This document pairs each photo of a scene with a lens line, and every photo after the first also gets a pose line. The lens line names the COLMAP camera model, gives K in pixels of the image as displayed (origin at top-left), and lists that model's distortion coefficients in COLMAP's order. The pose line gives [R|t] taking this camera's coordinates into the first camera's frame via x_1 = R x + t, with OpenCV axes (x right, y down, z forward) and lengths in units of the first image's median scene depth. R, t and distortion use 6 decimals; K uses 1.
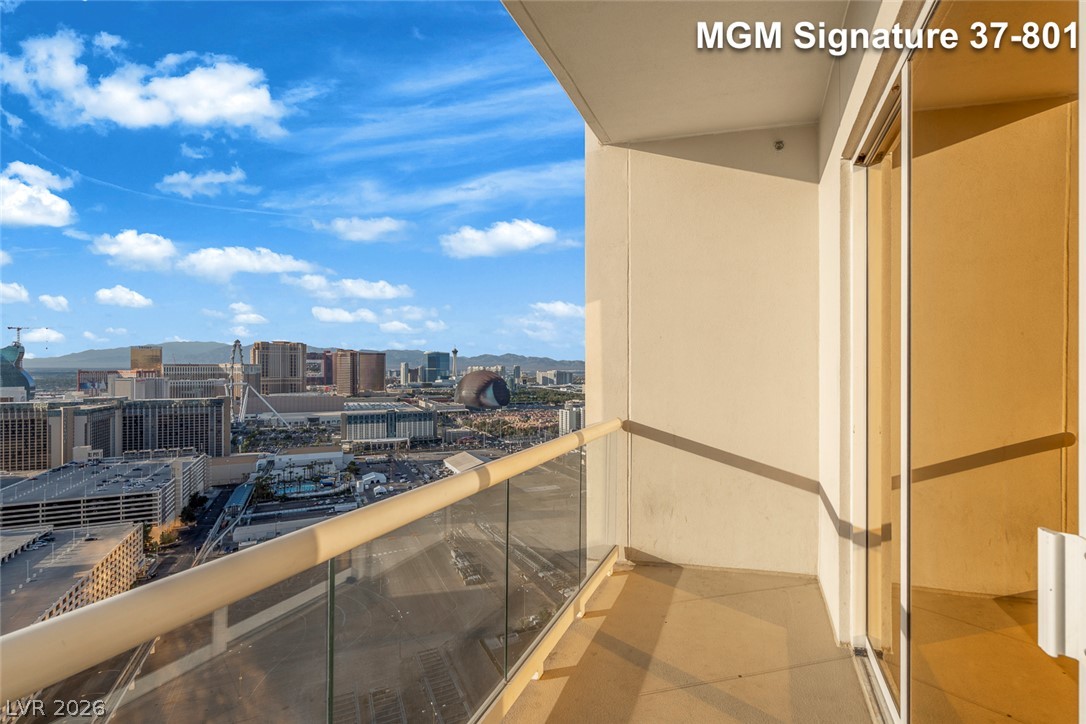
lens RADIAL K [[491.1, 0, 538.1], [0, 491.1, 363.1], [0, 0, 1]] dist [-0.000940, 0.000156]
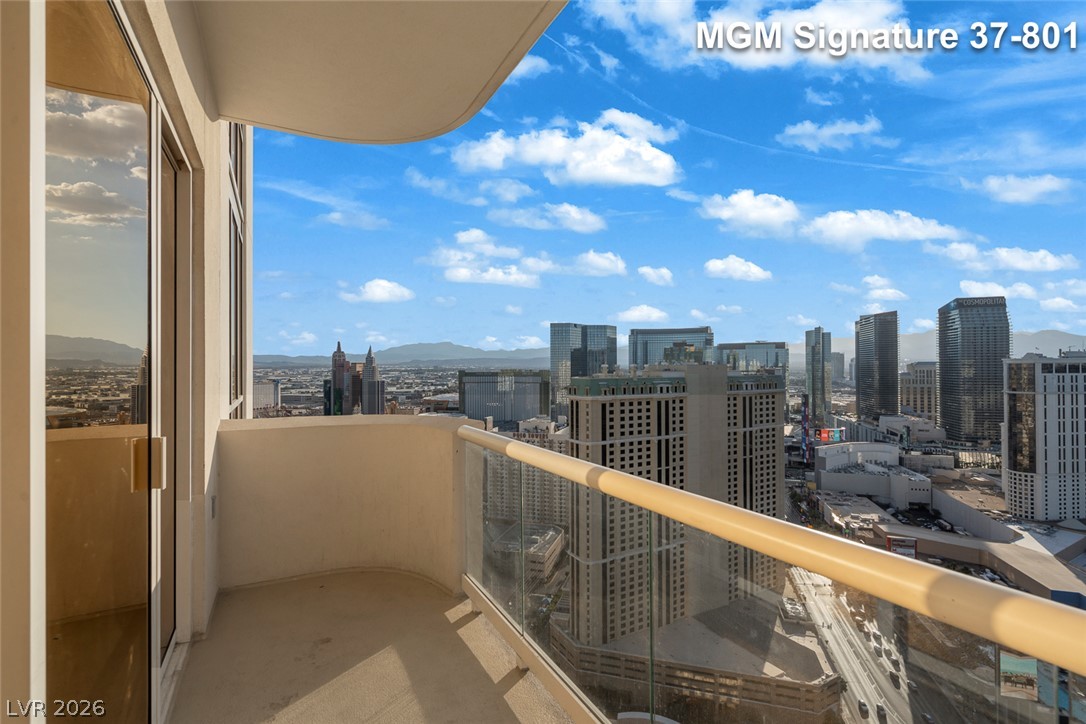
lens RADIAL K [[491.1, 0, 538.1], [0, 491.1, 363.1], [0, 0, 1]] dist [-0.000940, 0.000156]
pose [[0.999999, -0.000078, -0.001560, -1.188224], [0.000076, 1.000000, -0.000877, 0.028770], [0.001560, 0.000877, 0.999998, 0.151744]]
